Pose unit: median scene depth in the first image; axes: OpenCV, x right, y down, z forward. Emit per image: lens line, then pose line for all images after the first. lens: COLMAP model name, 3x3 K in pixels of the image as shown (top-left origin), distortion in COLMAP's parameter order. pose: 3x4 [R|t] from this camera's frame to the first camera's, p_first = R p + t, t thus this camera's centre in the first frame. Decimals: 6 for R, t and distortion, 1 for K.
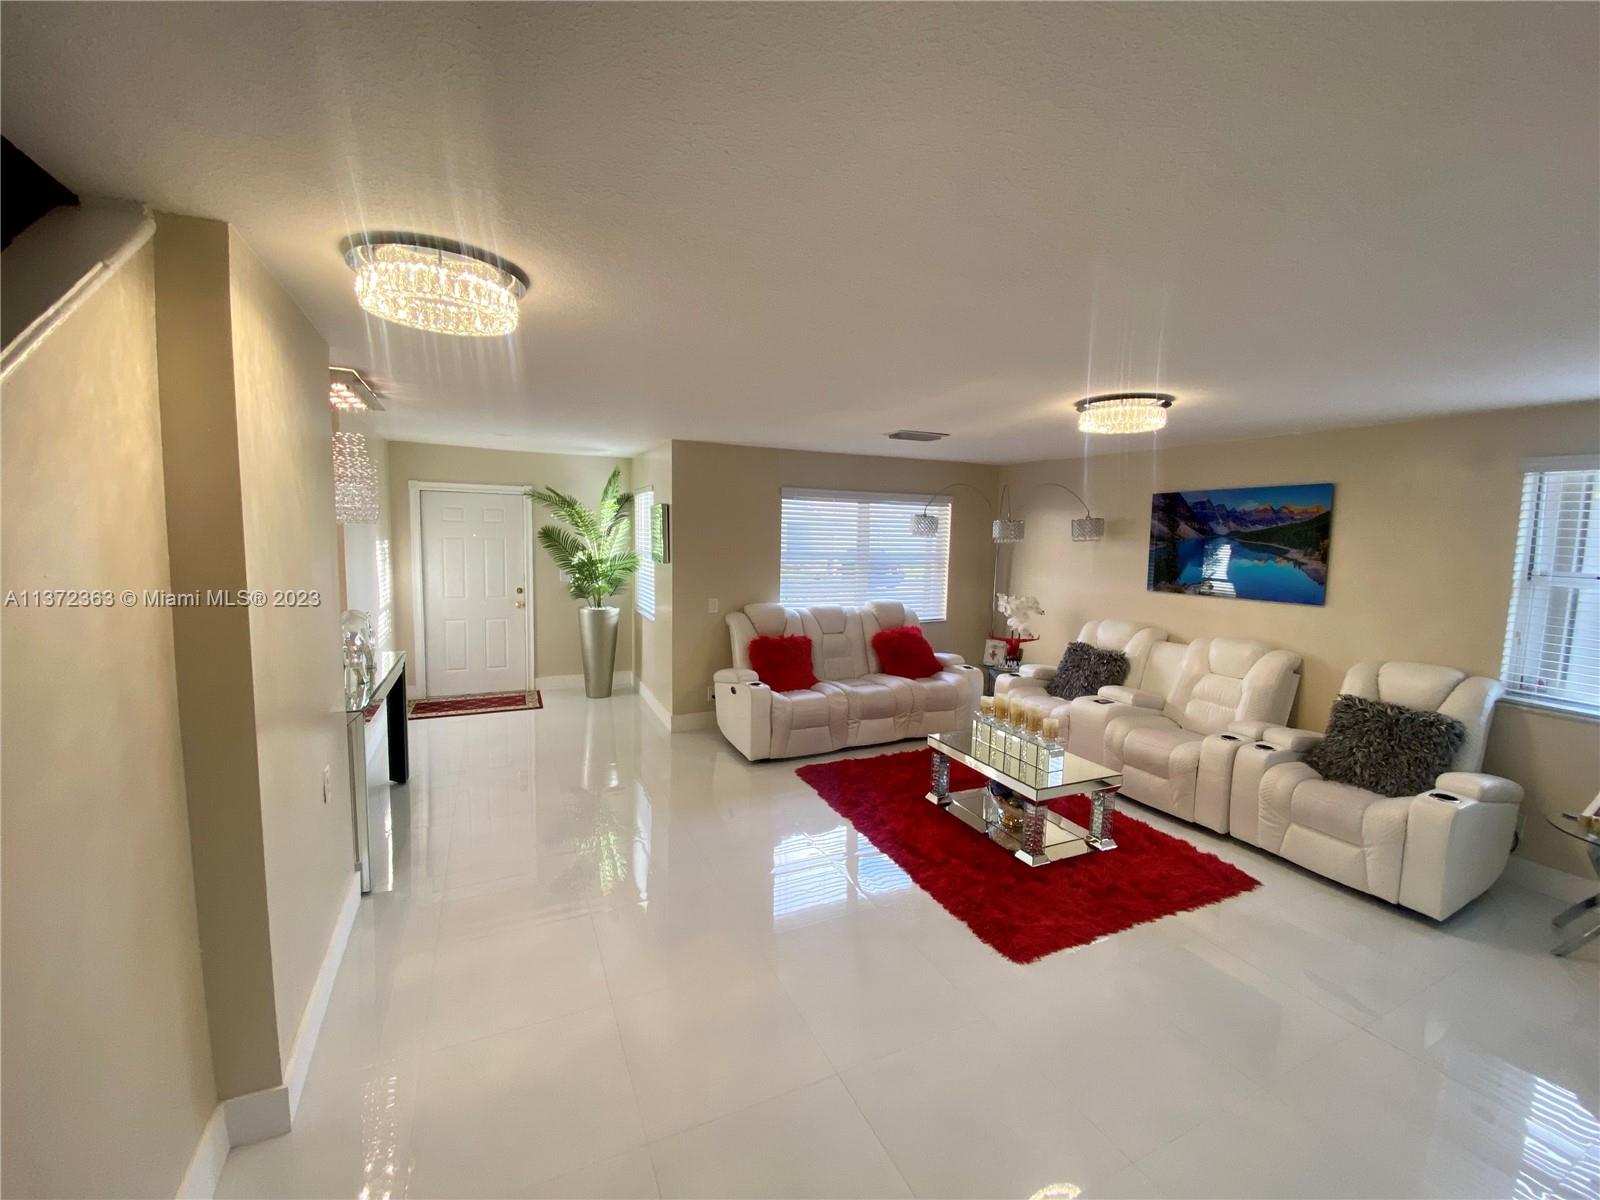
lens RADIAL K [[647.1, 0, 796.8], [0, 647.1, 596.9], [0, 0, 1]] dist [0.001359, -0.000320]
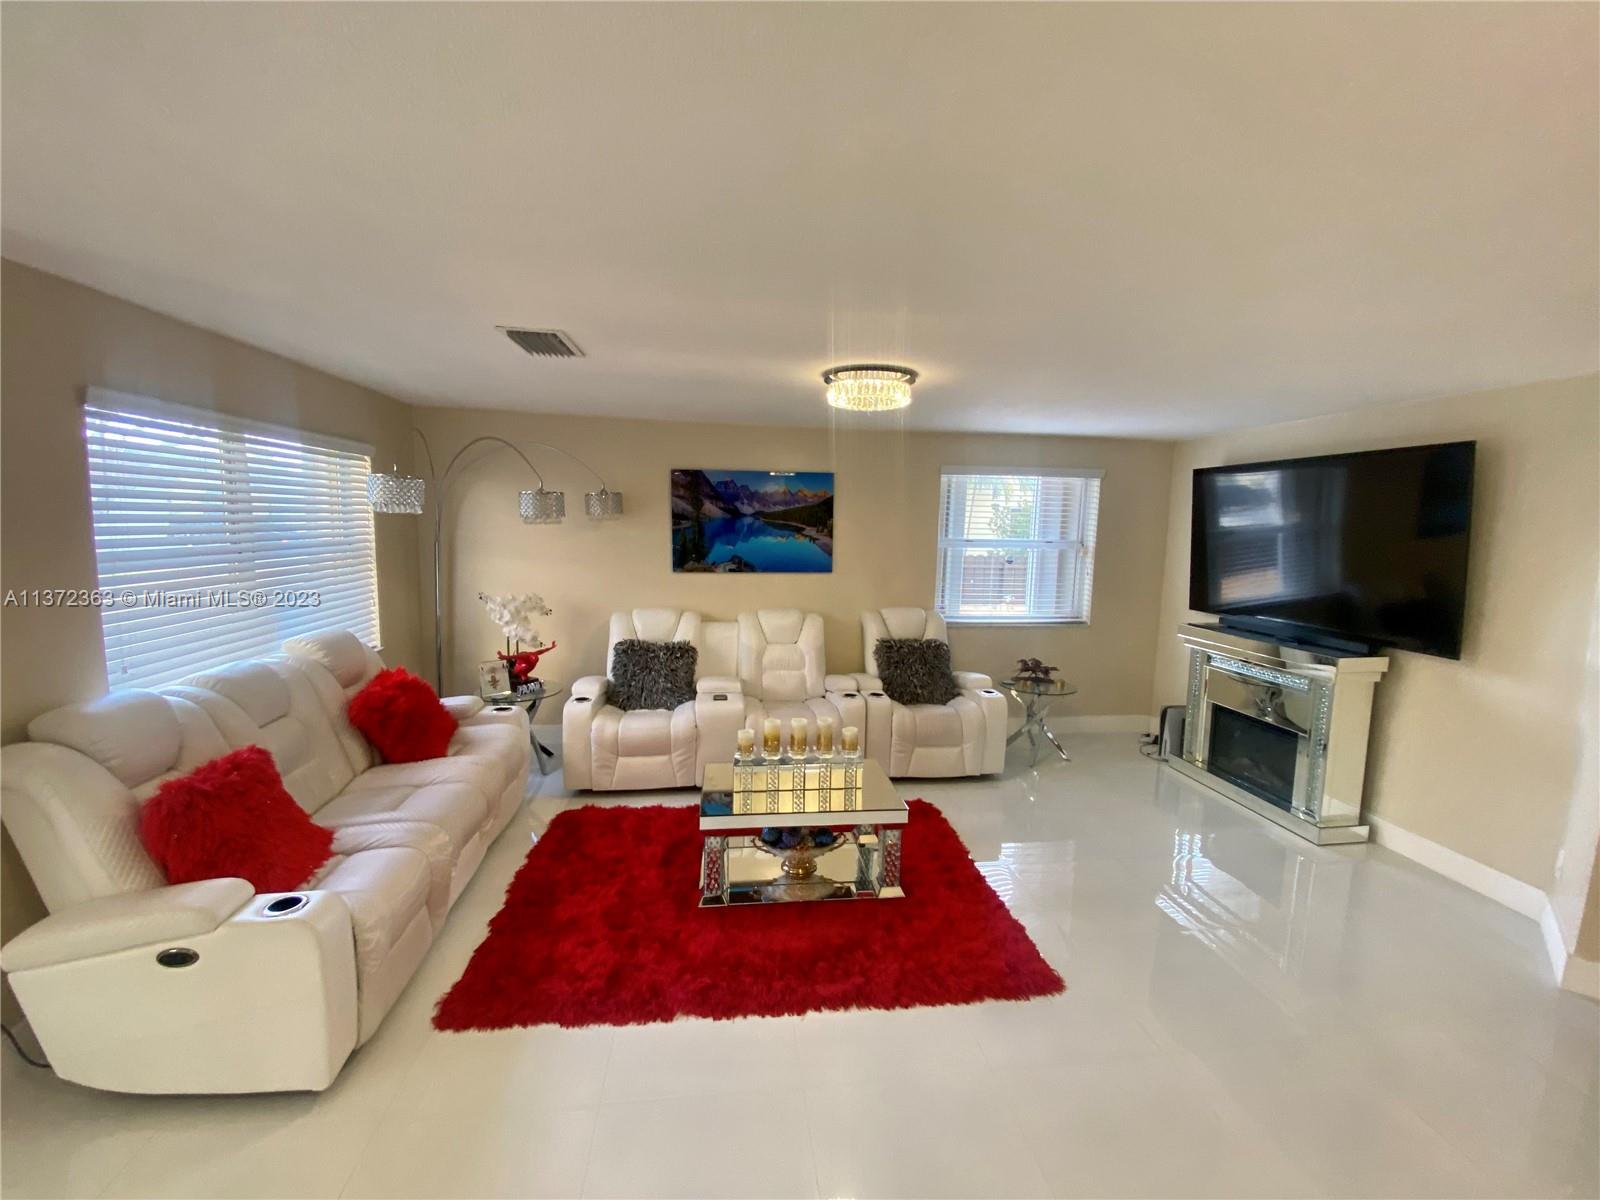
lens RADIAL K [[626.8, 0, 799.5], [0, 626.8, 604.8], [0, 0, 1]] dist [0.001130, -0.000154]
pose [[0.300438, -0.136213, 0.944025, -0.319602], [0.081556, 0.989794, 0.116861, -0.064202], [-0.950308, 0.041881, 0.308480, 0.630802]]
